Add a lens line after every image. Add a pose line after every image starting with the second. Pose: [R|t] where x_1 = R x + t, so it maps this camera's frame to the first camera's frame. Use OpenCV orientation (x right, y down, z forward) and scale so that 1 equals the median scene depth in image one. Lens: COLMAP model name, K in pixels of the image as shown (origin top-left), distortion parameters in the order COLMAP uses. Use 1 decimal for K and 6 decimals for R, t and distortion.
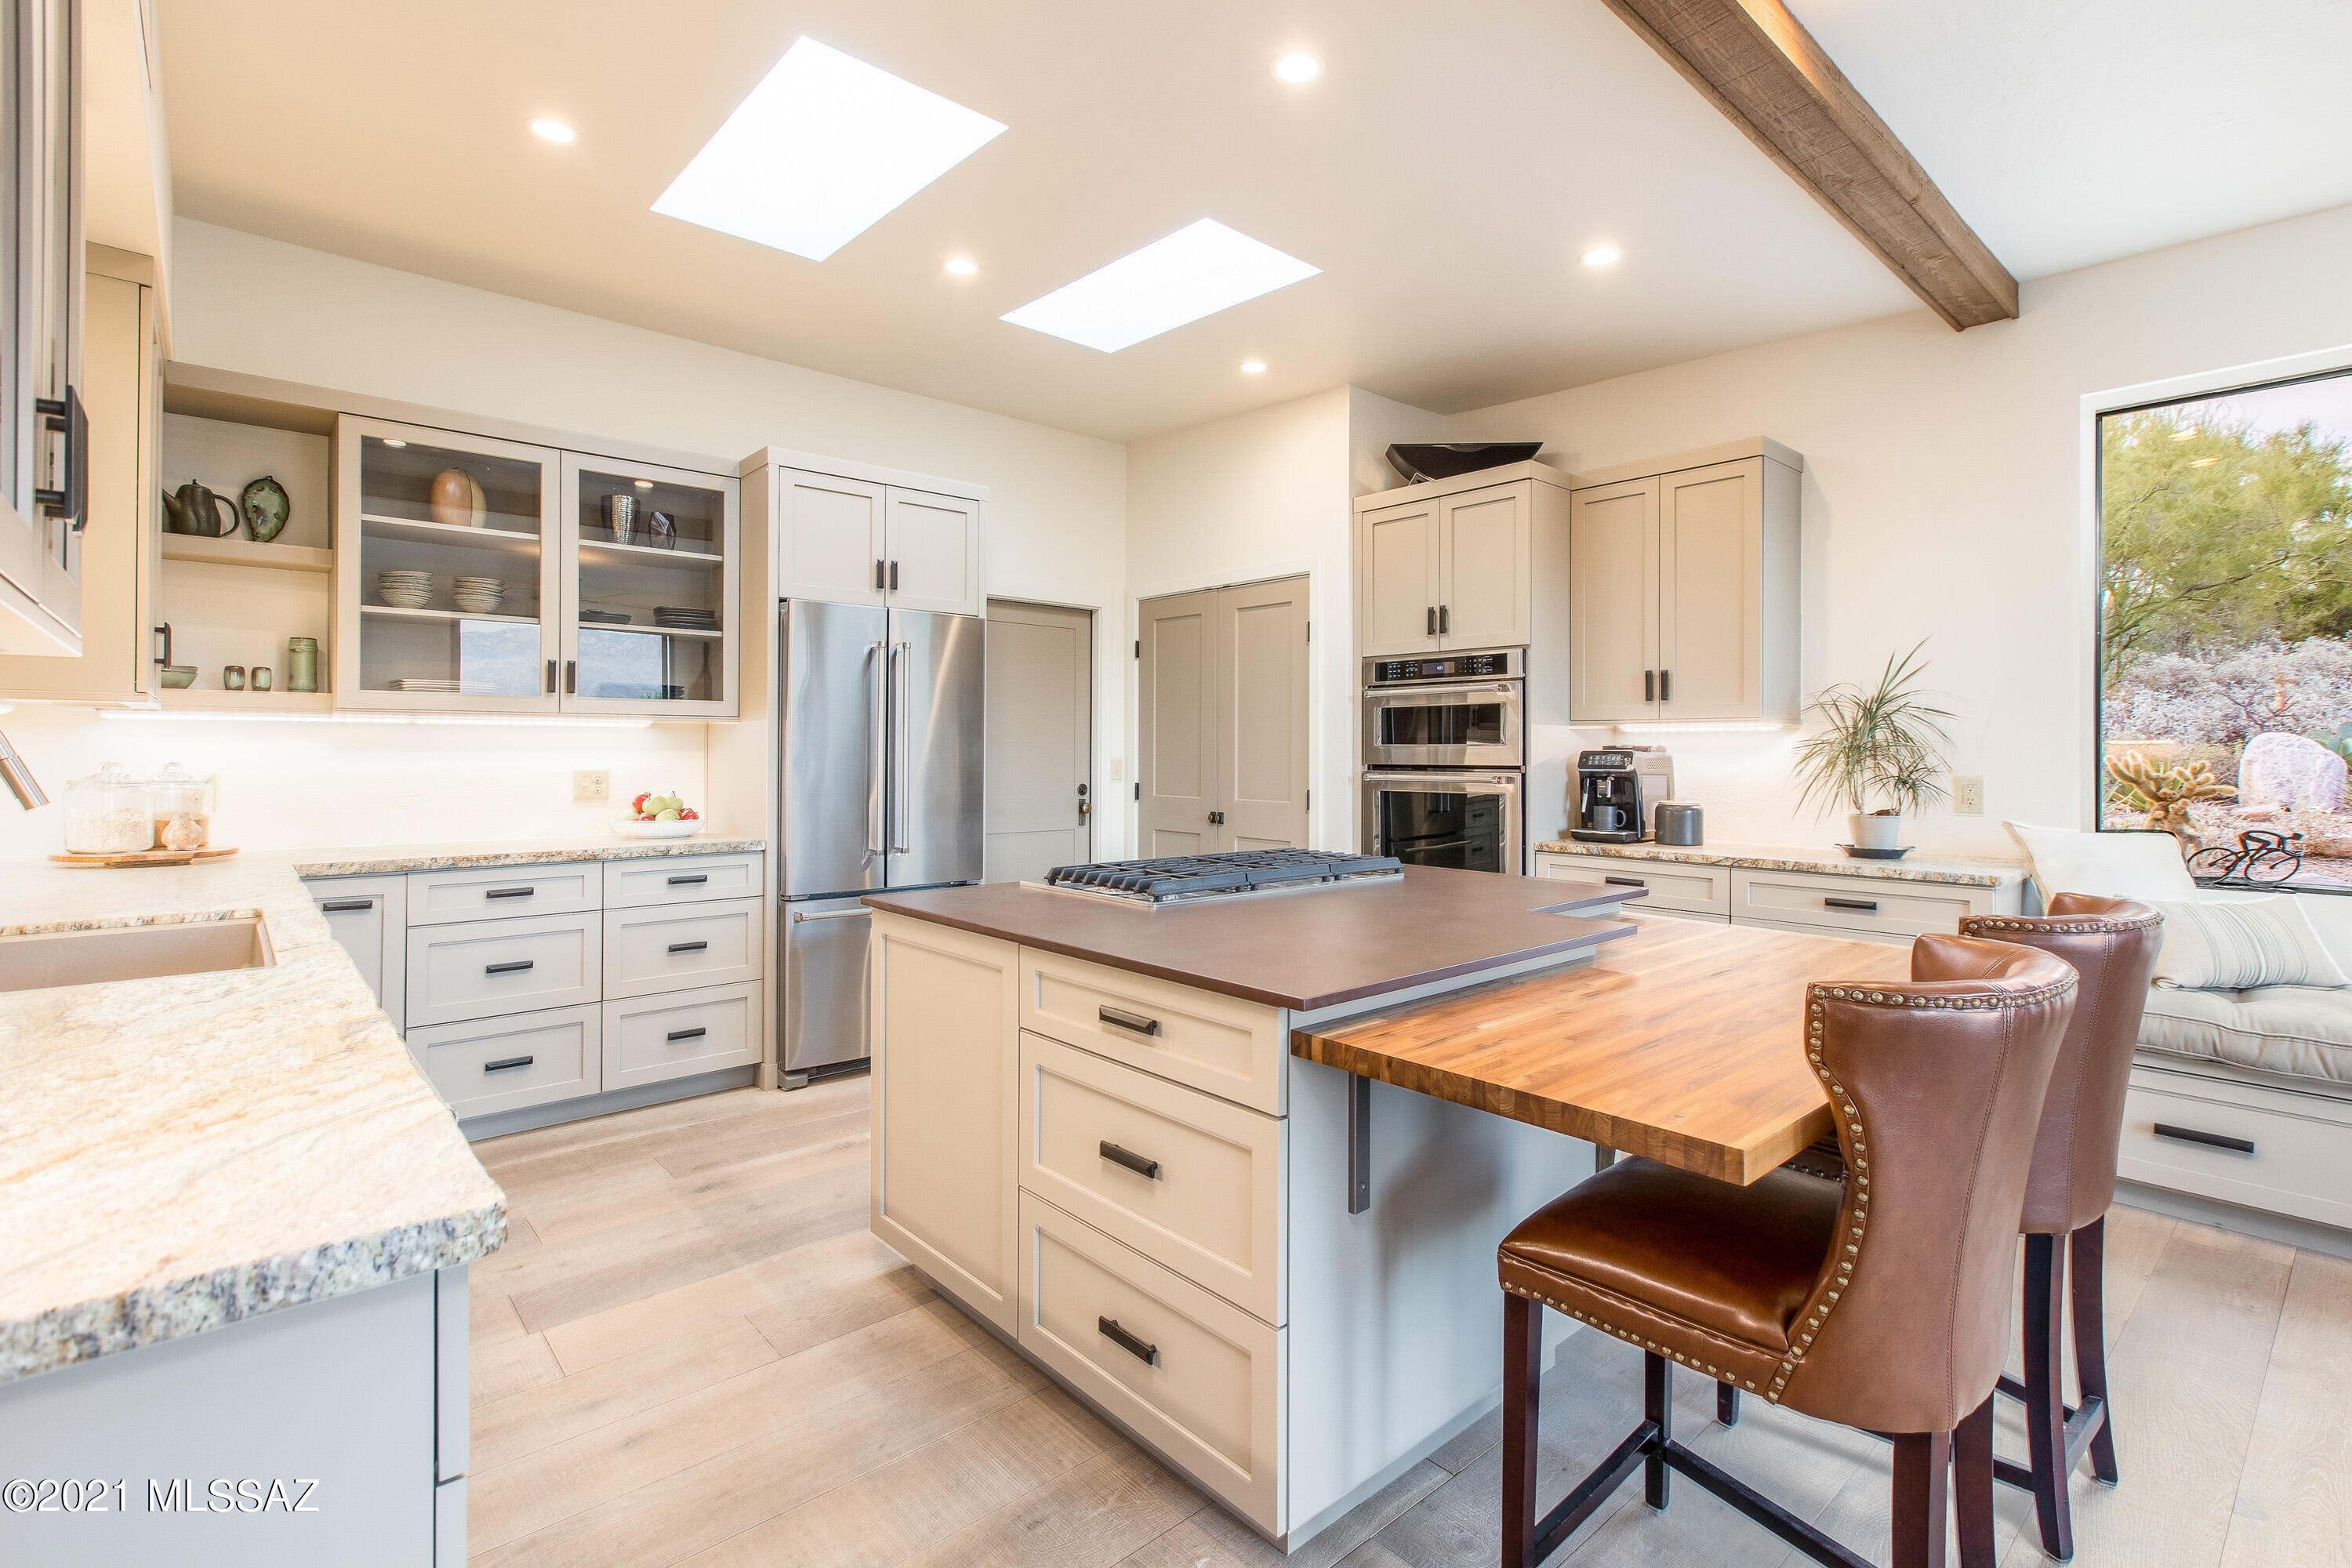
lens RADIAL K [[1071.2, 0, 1177.6], [0, 1071.2, 757.8], [0, 0, 1]] dist [0.002570, 0.001108]
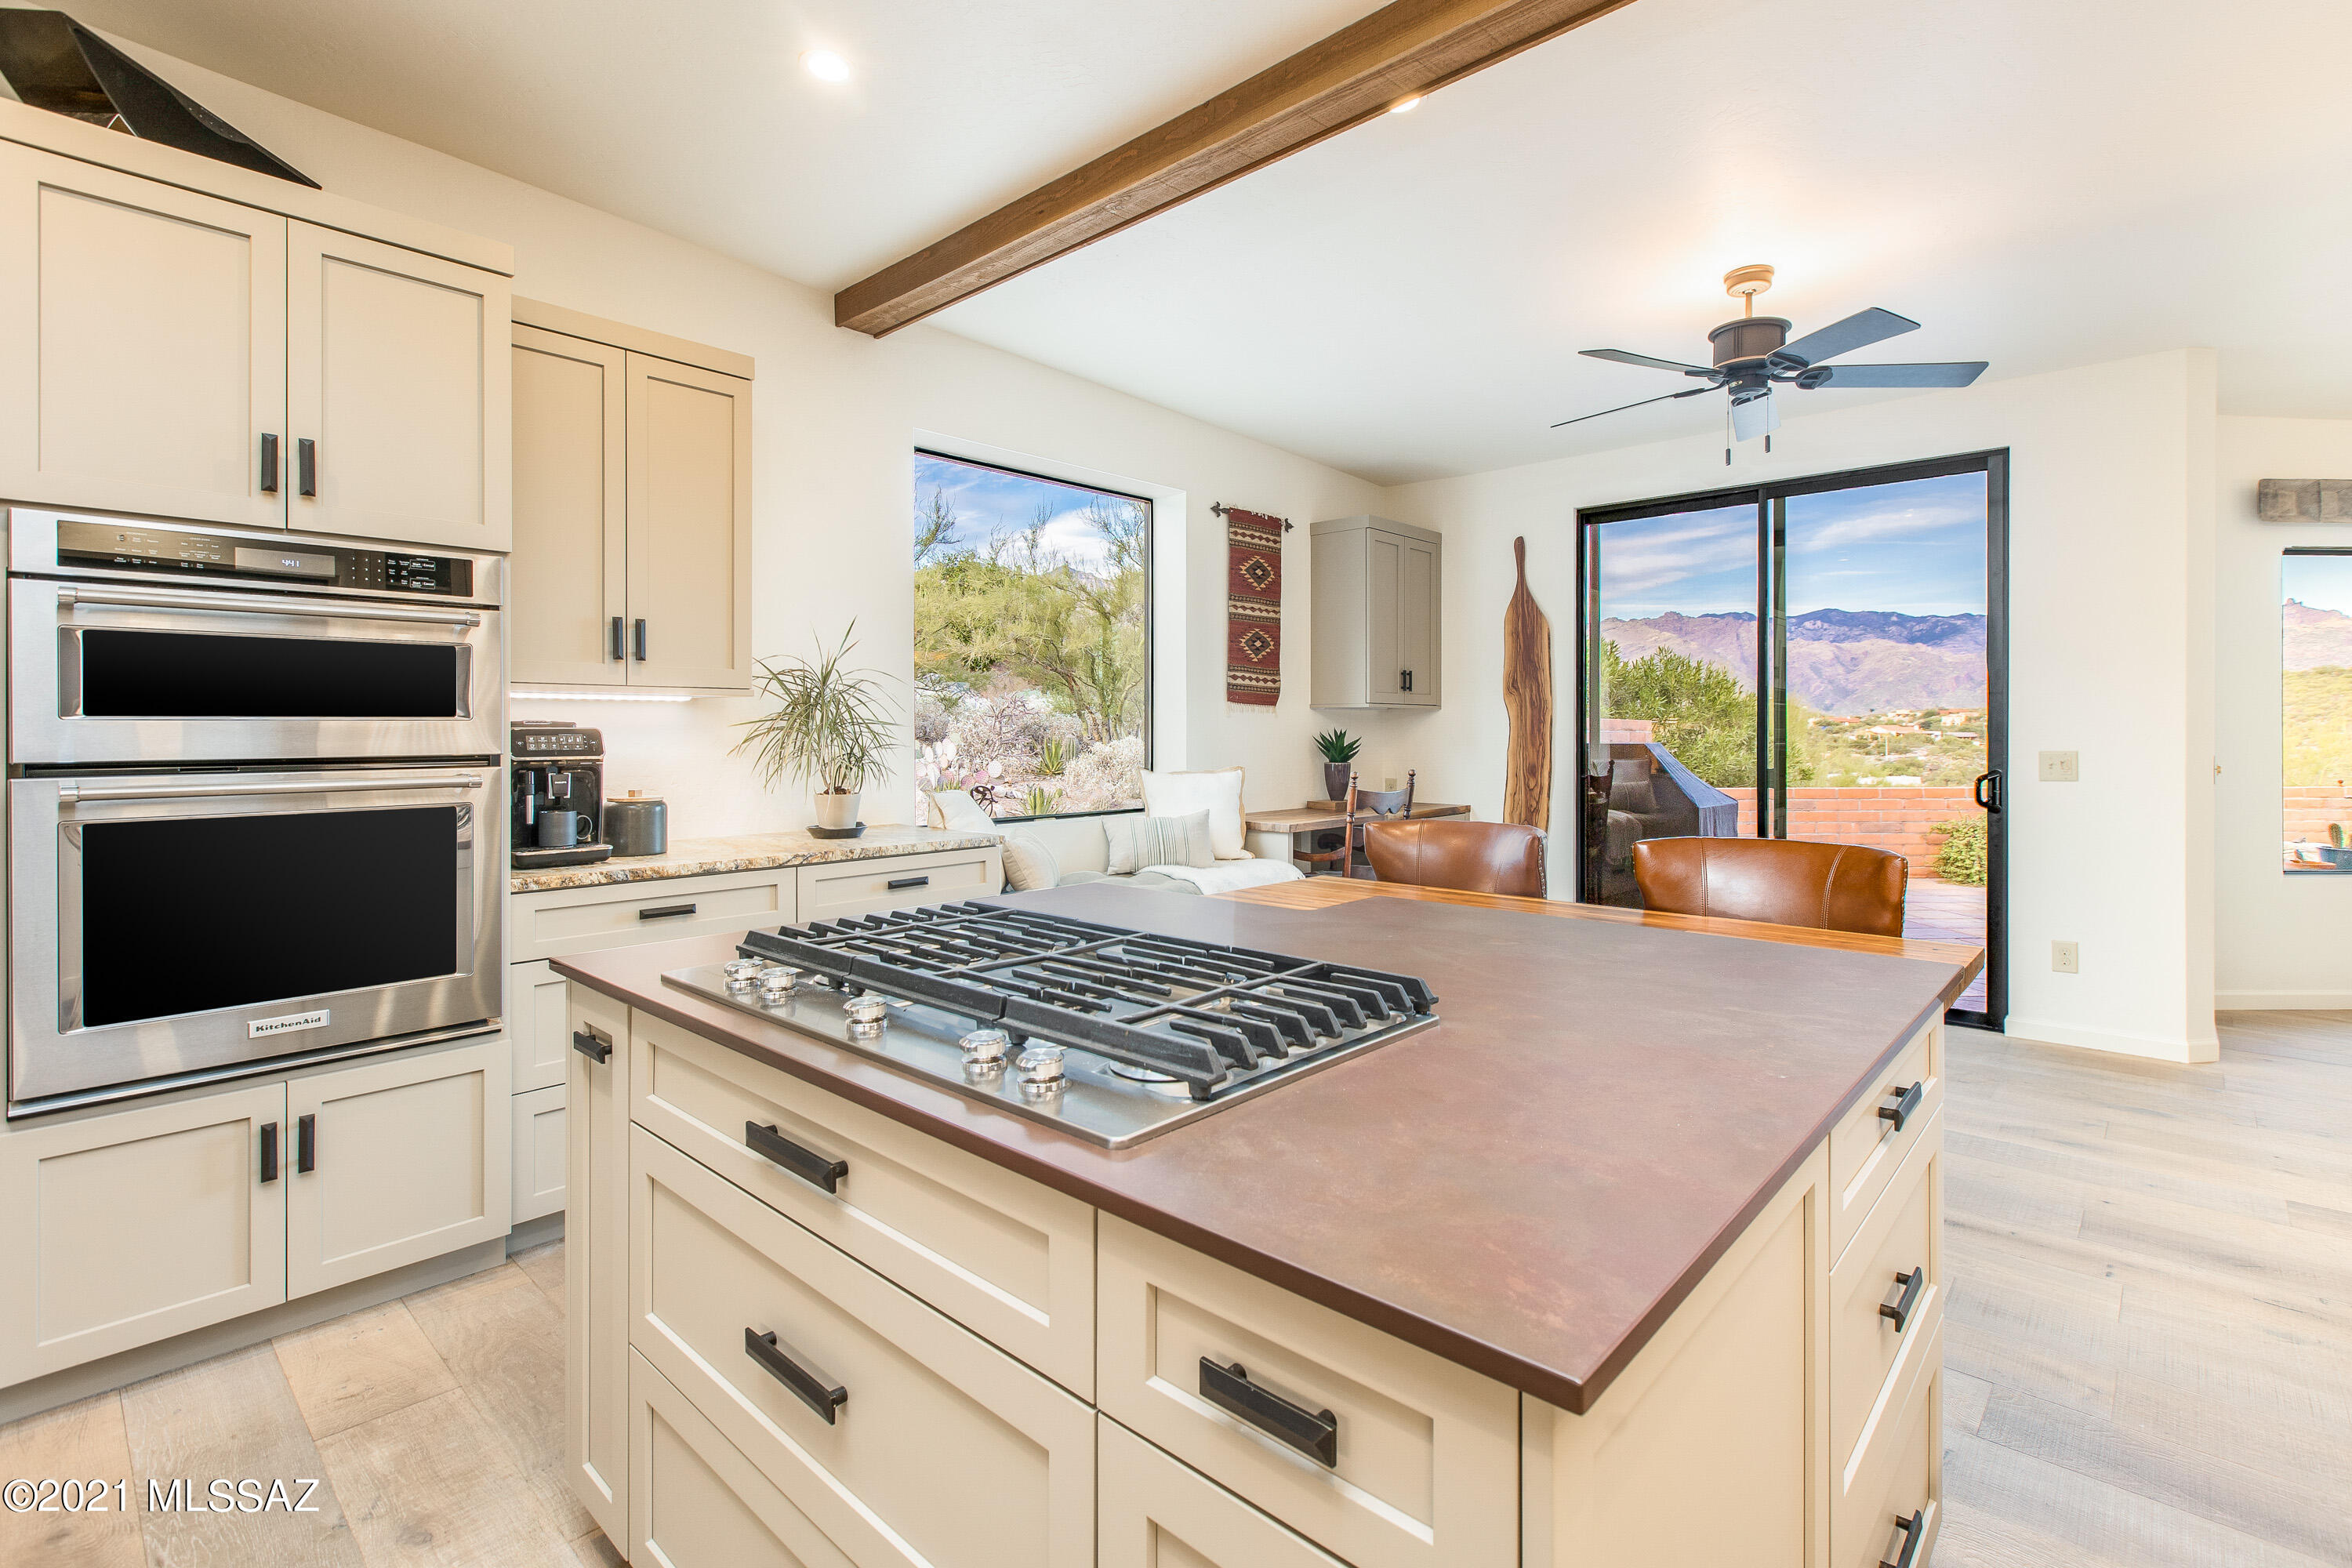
lens RADIAL K [[1071.2, 0, 1177.6], [0, 1071.2, 757.8], [0, 0, 1]] dist [0.002570, 0.001108]
pose [[-0.114737, -0.028605, 0.992984, -0.314192], [0.006893, 0.999538, 0.029590, -0.006144], [-0.993372, 0.010240, -0.114487, 0.692042]]
